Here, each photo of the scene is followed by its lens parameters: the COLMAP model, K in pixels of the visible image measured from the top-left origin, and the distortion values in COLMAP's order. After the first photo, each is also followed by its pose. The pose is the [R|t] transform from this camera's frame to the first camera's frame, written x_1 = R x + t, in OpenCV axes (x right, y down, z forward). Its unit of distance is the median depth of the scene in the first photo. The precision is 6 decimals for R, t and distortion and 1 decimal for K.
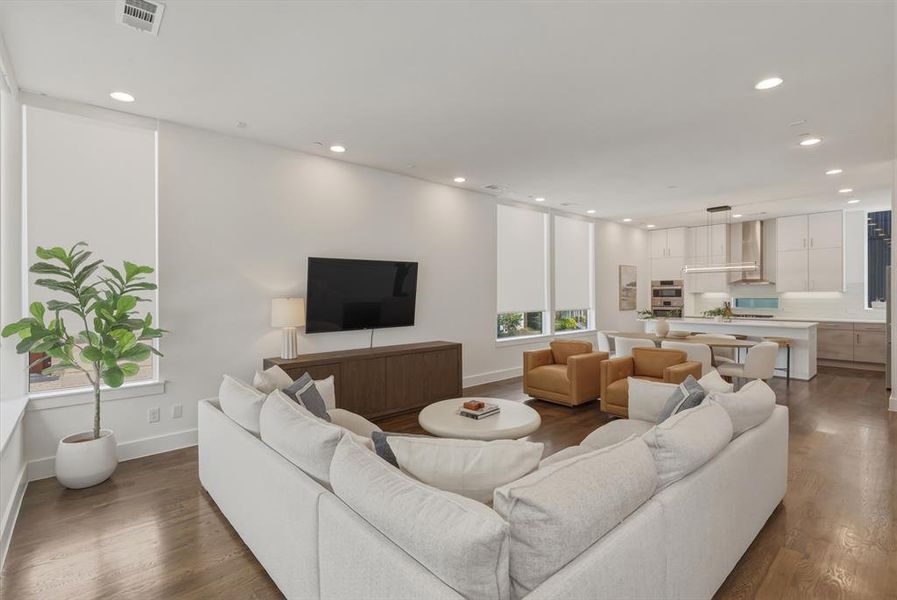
lens RADIAL K [[423.4, 0, 435.5], [0, 423.4, 295.7], [0, 0, 1]] dist [-0.001764, 0.000473]
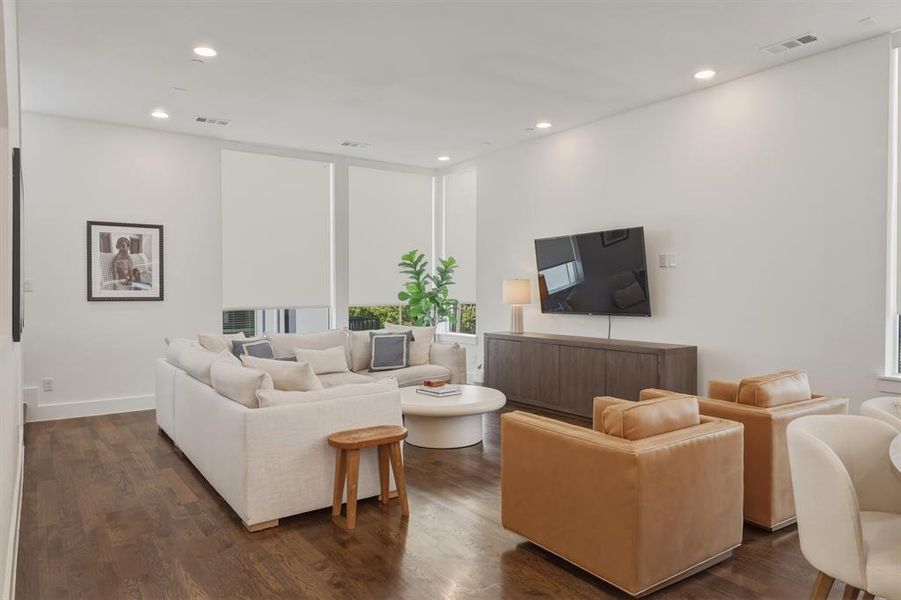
lens RADIAL K [[602.7, 0, 454.5], [0, 602.7, 296.5], [0, 0, 1]] dist [0.026213, -0.001783]
pose [[-0.094012, 0.015338, -0.995453, 1.087001], [0.002776, 0.999881, 0.015144, 0.023081], [0.995567, -0.001340, -0.094043, 0.850745]]
